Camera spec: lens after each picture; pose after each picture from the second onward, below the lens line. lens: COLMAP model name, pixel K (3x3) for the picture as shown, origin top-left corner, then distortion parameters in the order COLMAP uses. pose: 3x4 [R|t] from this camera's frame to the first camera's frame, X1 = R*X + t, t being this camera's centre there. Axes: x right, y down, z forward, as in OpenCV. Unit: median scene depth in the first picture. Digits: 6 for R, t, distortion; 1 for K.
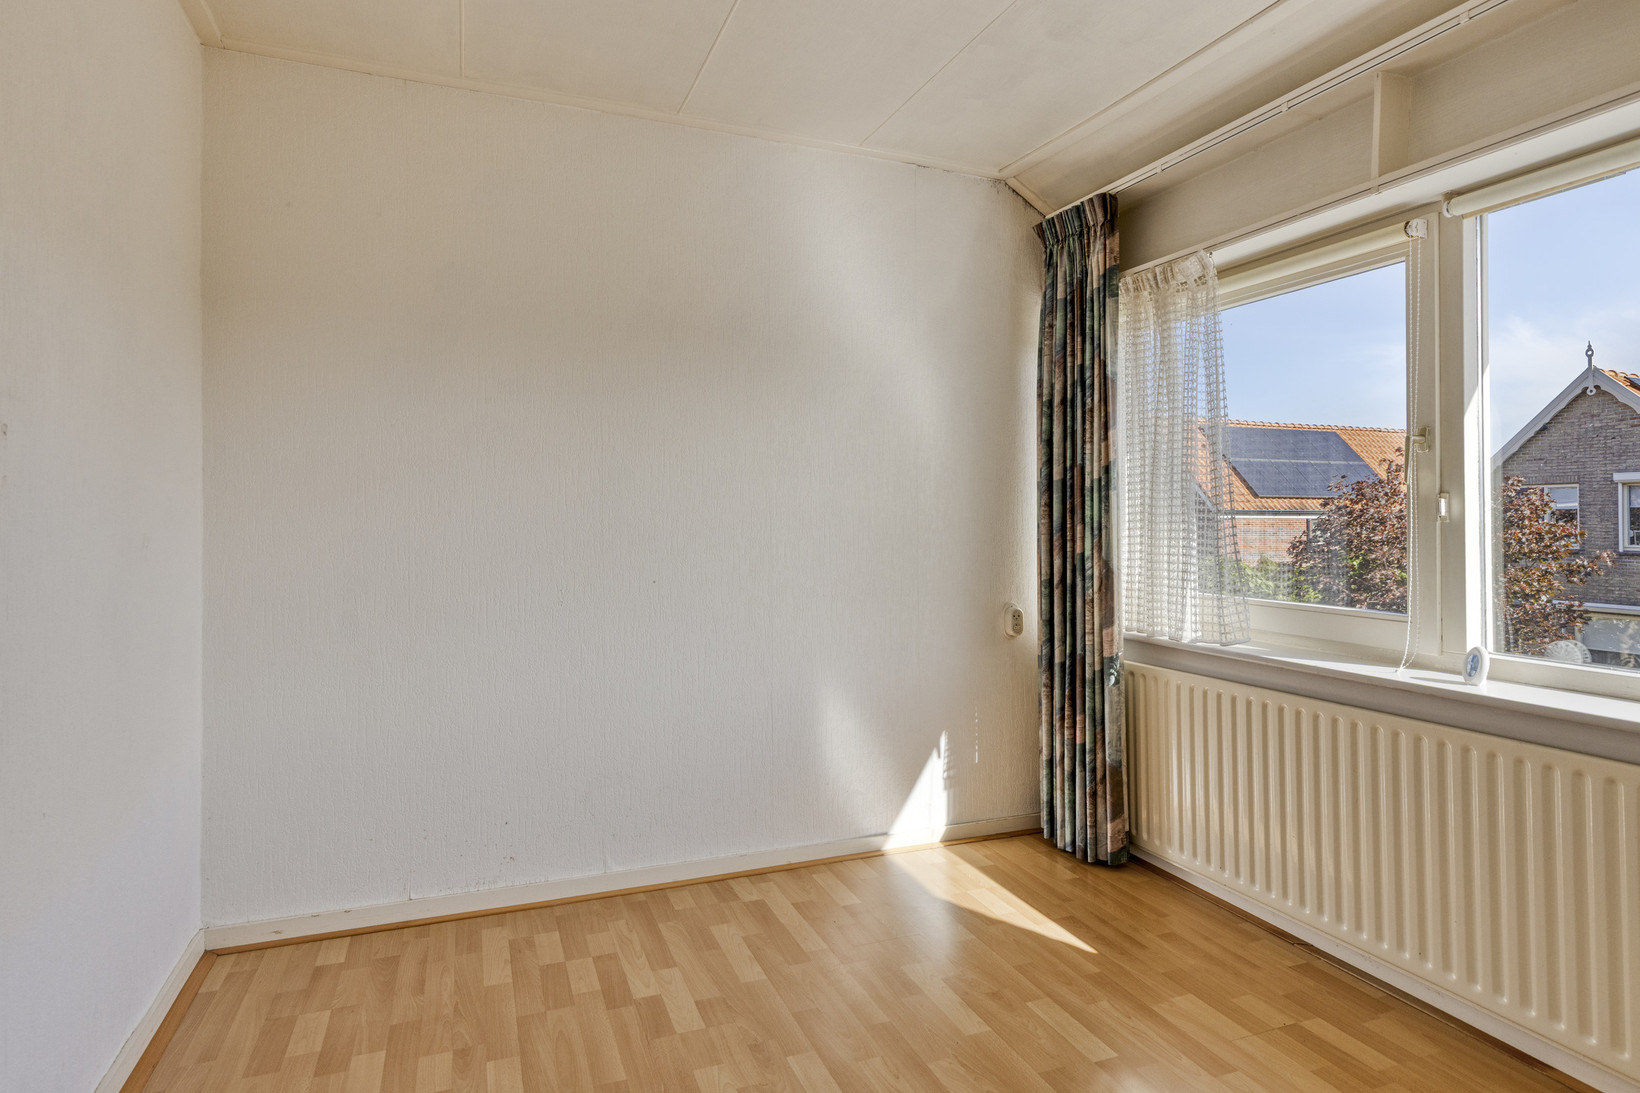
lens RADIAL K [[929.2, 0, 811.5], [0, 929.2, 531.9], [0, 0, 1]] dist [0.006127, -0.003450]
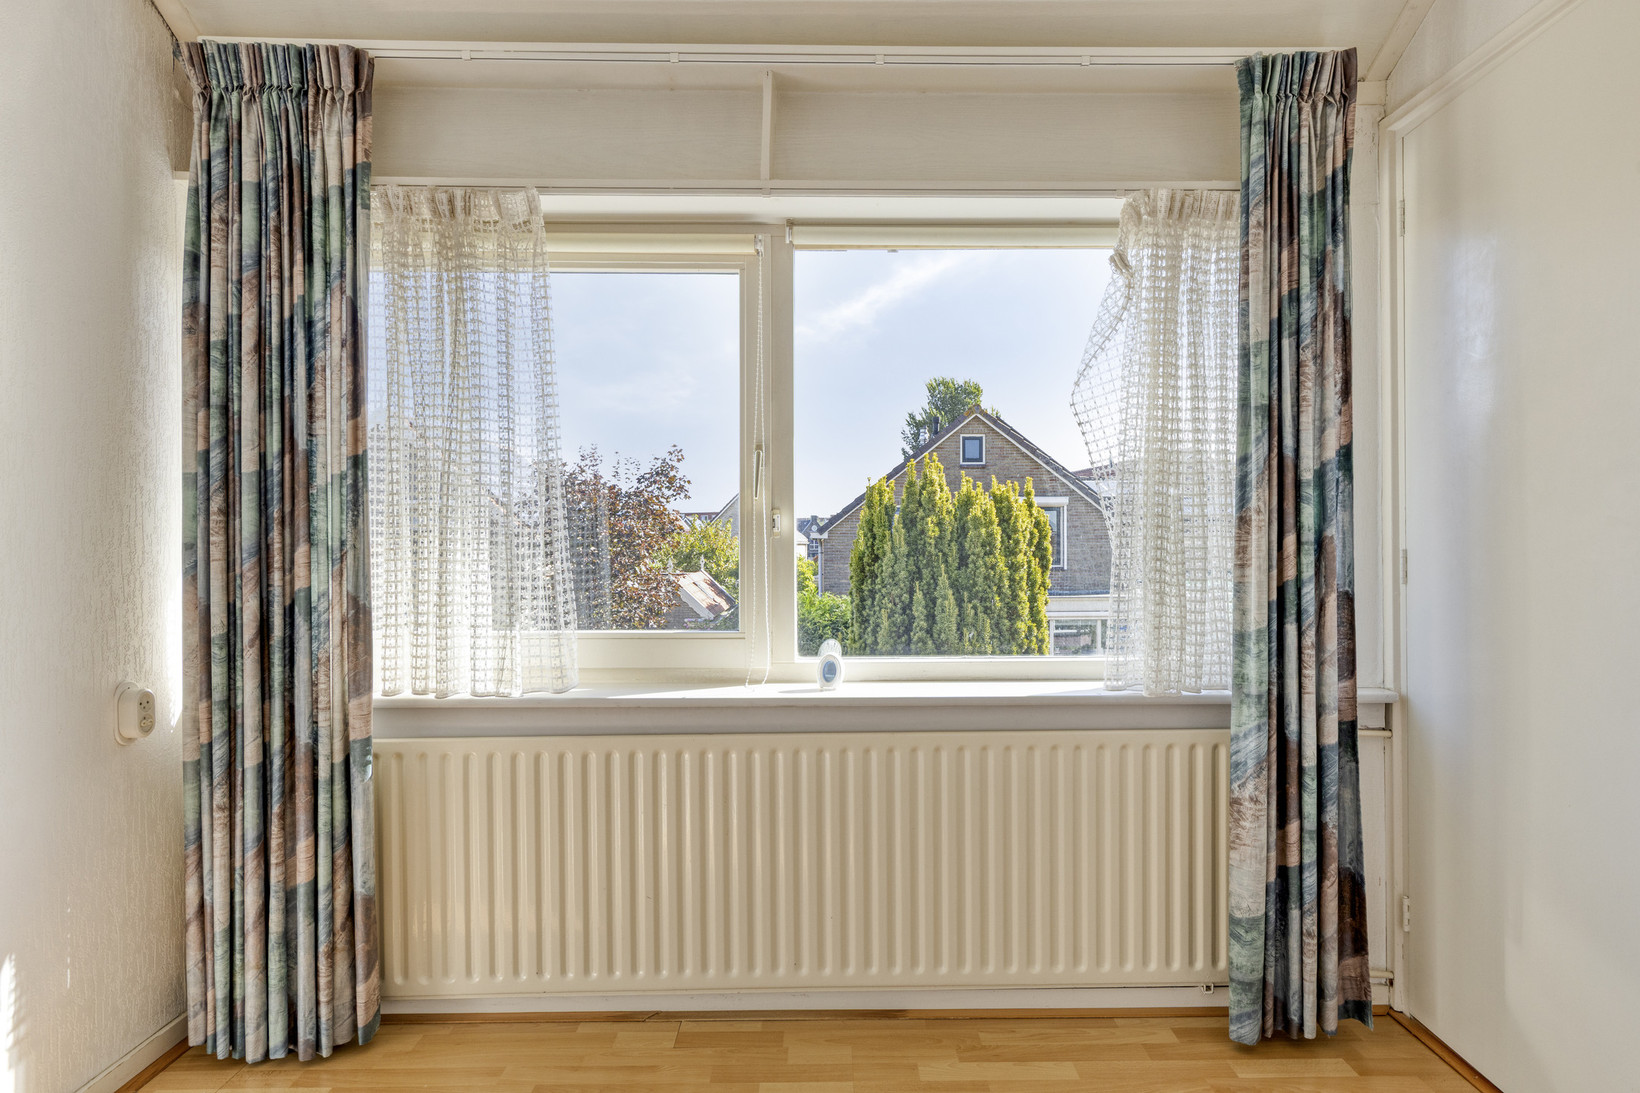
lens RADIAL K [[929.2, 0, 818.8], [0, 929.2, 544.3], [0, 0, 1]] dist [0.006127, -0.003450]
pose [[0.334082, -0.010499, 0.942485, -0.205851], [0.014614, 0.999875, 0.005959, -0.006267], [-0.942431, 0.011783, 0.334194, 0.457081]]
